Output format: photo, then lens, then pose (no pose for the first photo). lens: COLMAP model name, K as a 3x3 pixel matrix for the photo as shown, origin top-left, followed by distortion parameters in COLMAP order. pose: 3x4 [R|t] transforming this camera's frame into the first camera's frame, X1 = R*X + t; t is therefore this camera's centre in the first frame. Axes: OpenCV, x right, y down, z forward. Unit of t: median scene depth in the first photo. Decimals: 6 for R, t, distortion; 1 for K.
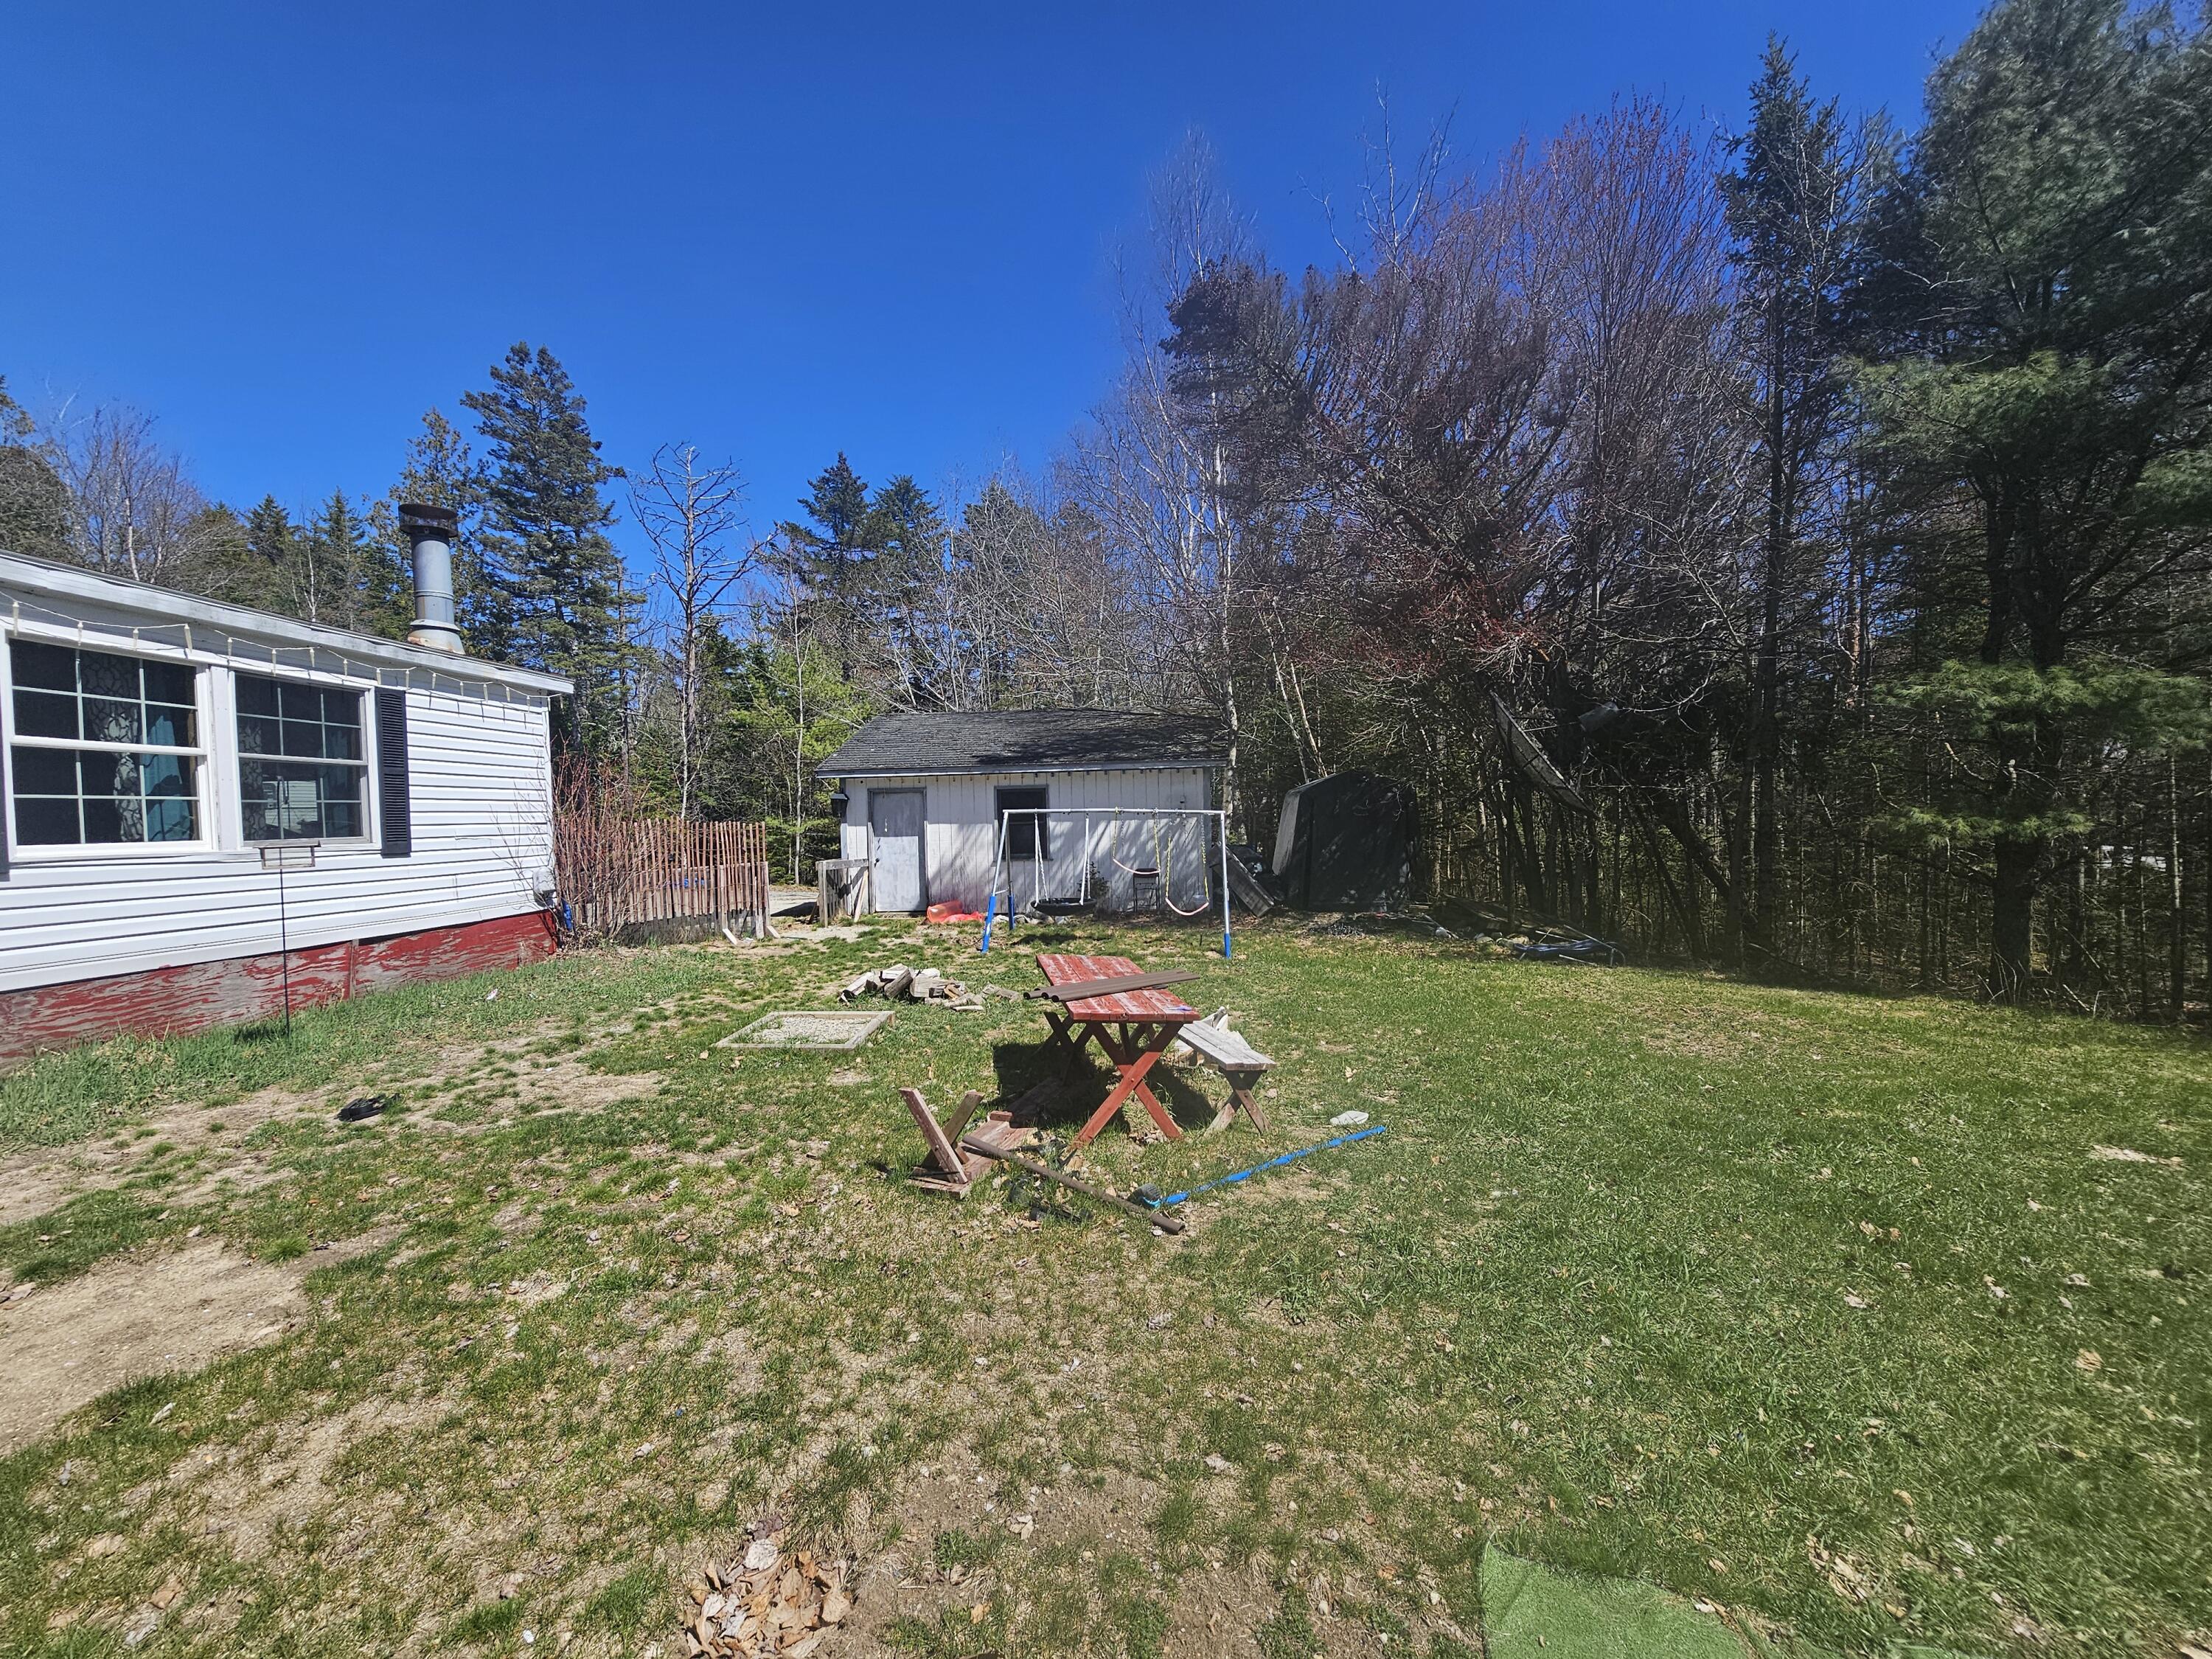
lens RADIAL K [[907.9, 0, 1096.0], [0, 907.9, 840.7], [0, 0, 1]] dist [-0.001262, -0.000292]
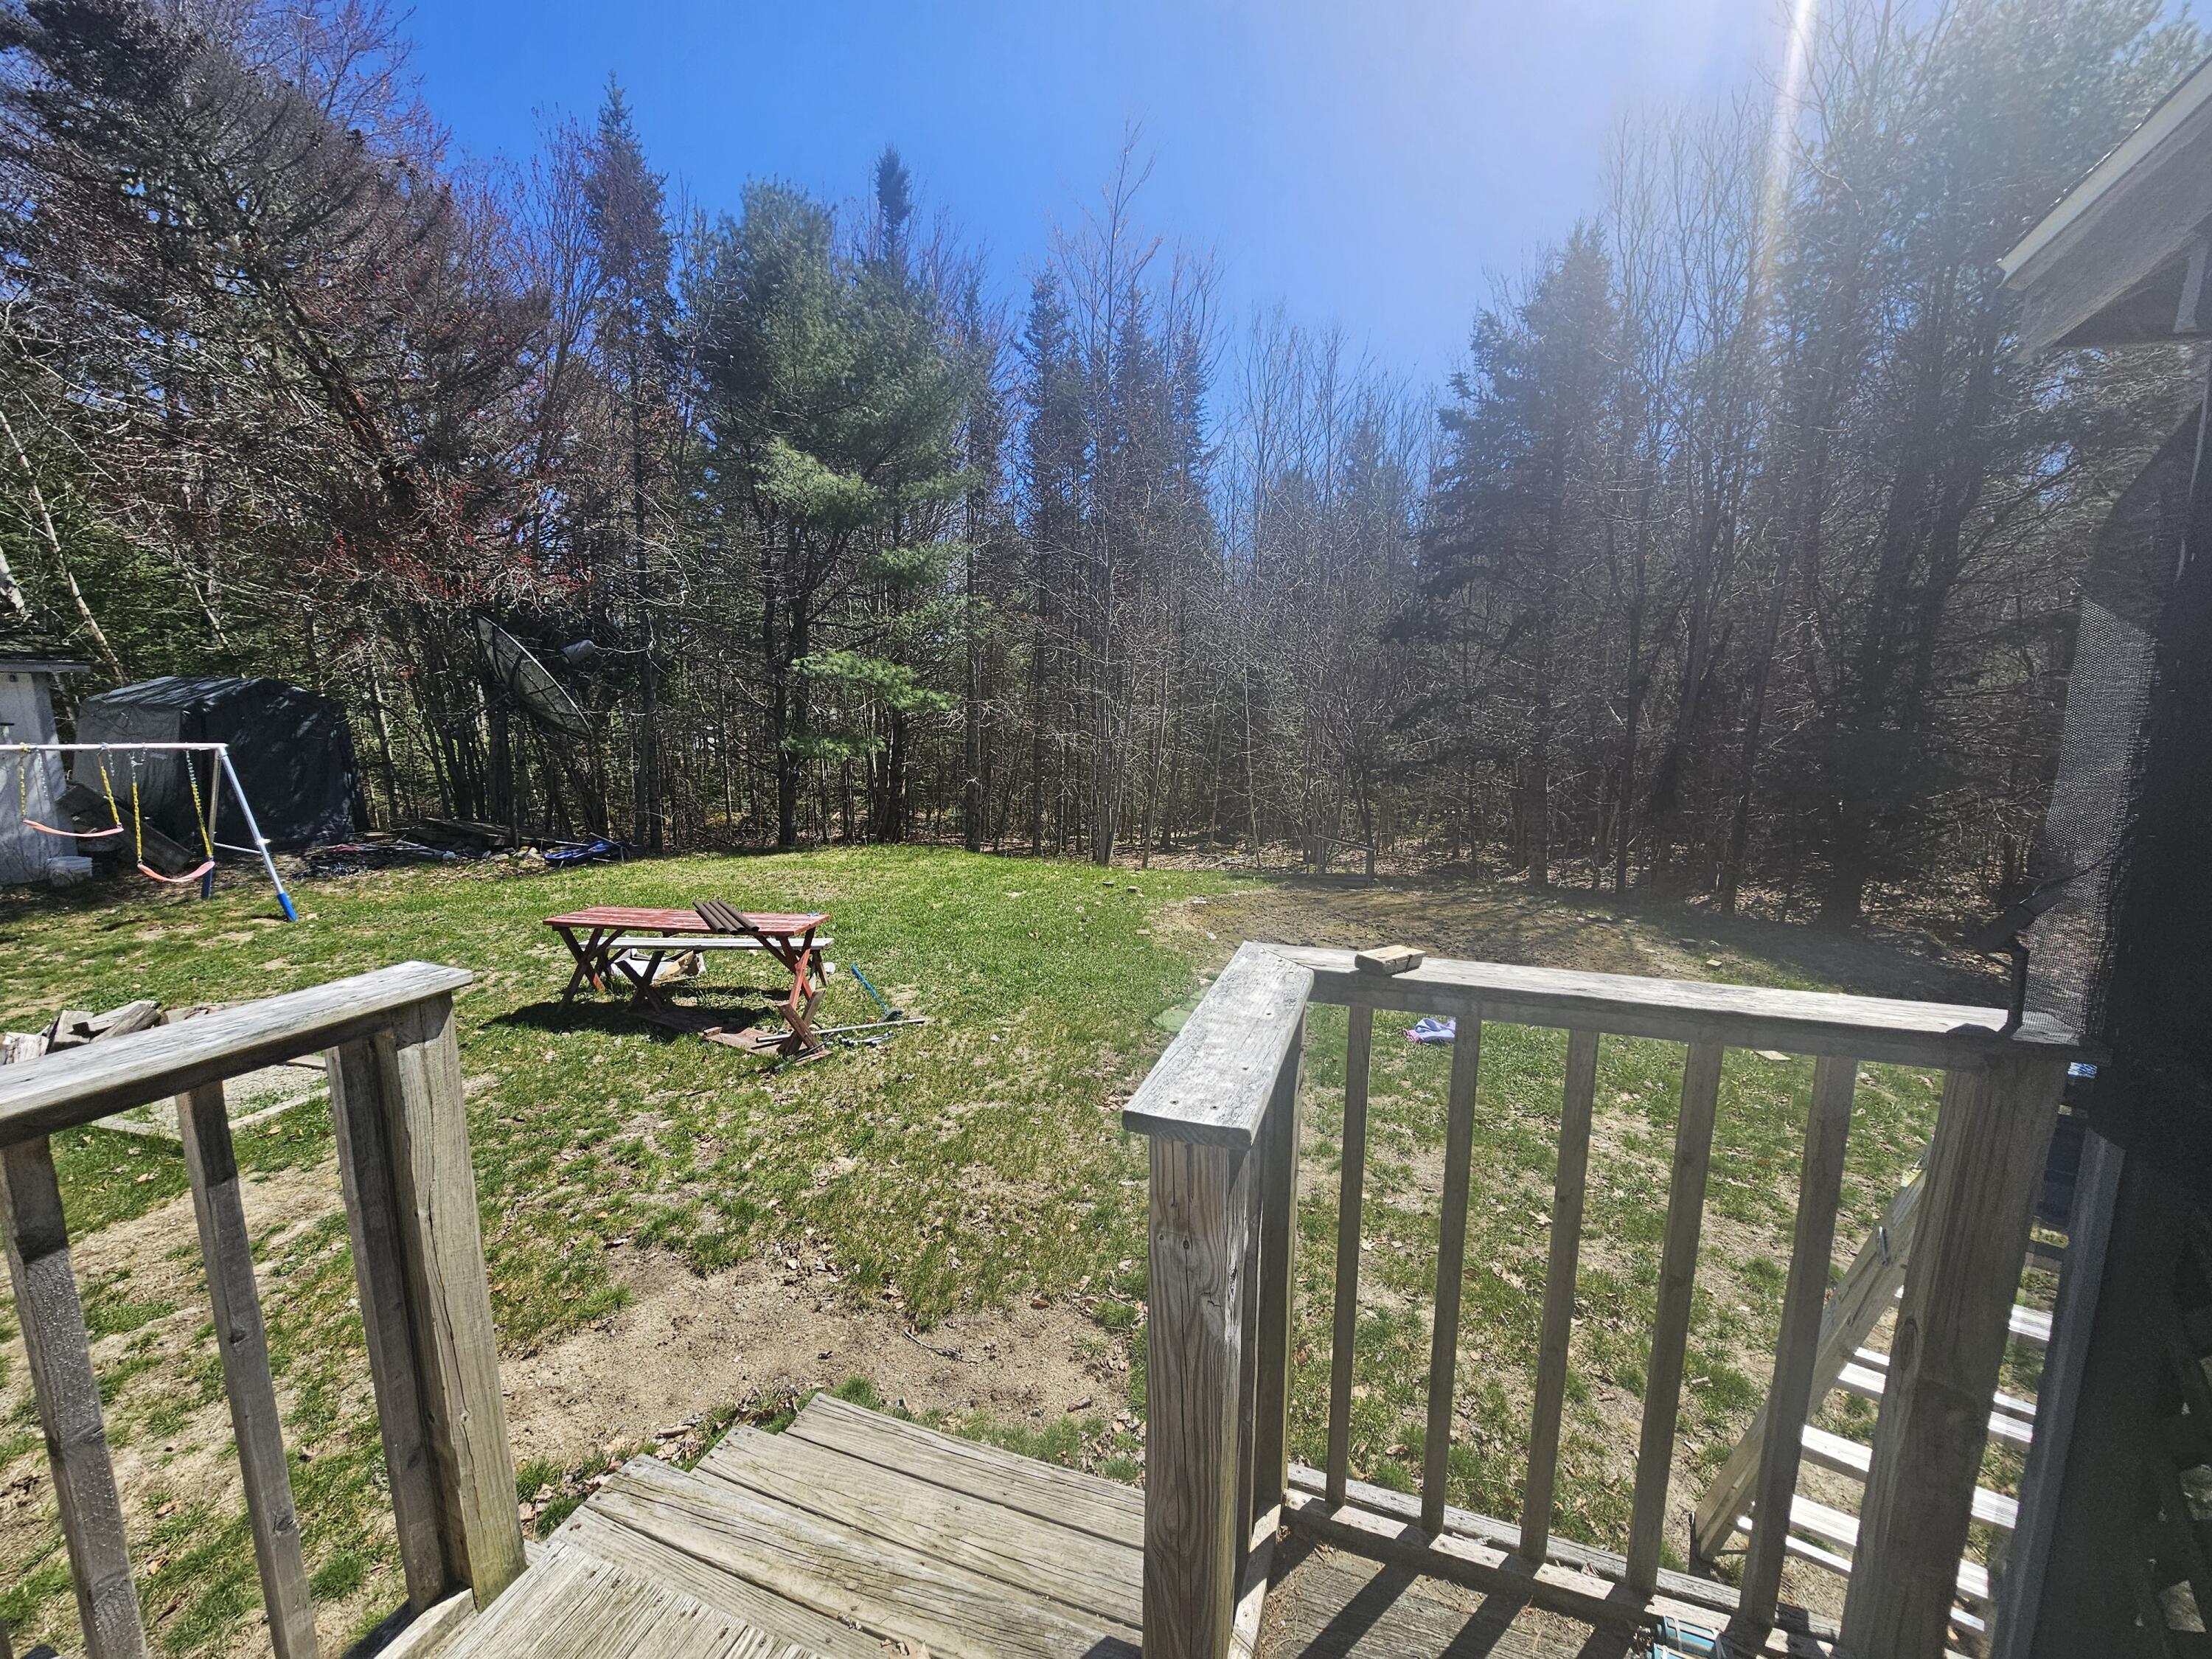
lens RADIAL K [[907.9, 0, 1096.0], [0, 907.9, 840.7], [0, 0, 1]] dist [-0.001262, -0.000292]
pose [[0.266119, -0.139984, 0.953722, -1.521321], [0.019309, 0.989975, 0.139918, -0.181021], [-0.963747, -0.018820, 0.266154, 0.188731]]
